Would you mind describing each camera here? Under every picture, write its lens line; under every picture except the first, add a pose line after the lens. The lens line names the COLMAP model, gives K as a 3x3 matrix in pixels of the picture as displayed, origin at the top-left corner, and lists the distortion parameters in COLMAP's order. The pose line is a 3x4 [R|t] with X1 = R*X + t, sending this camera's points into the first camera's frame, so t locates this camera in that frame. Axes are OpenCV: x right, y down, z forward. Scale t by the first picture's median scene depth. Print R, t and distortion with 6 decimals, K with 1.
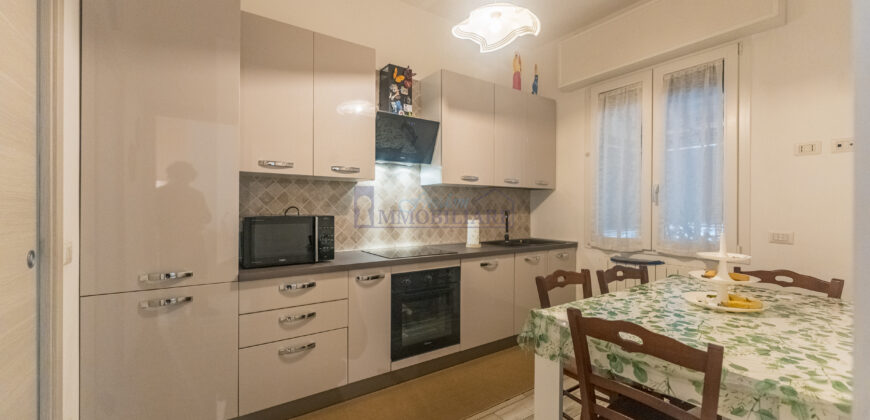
lens RADIAL K [[344.8, 0, 437.3], [0, 344.8, 209.3], [0, 0, 1]] dist [0.000992, -0.000765]
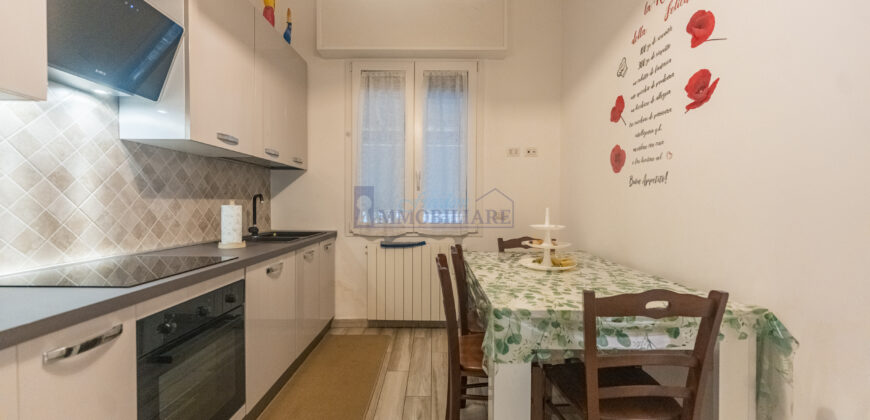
lens RADIAL K [[344.8, 0, 434.4], [0, 344.8, 210.0], [0, 0, 1]] dist [0.000992, -0.000765]
pose [[0.569576, -0.015288, 0.821797, -0.211365], [-0.001457, 0.999807, 0.019610, 0.026963], [-0.821937, -0.012367, 0.569443, 0.327824]]
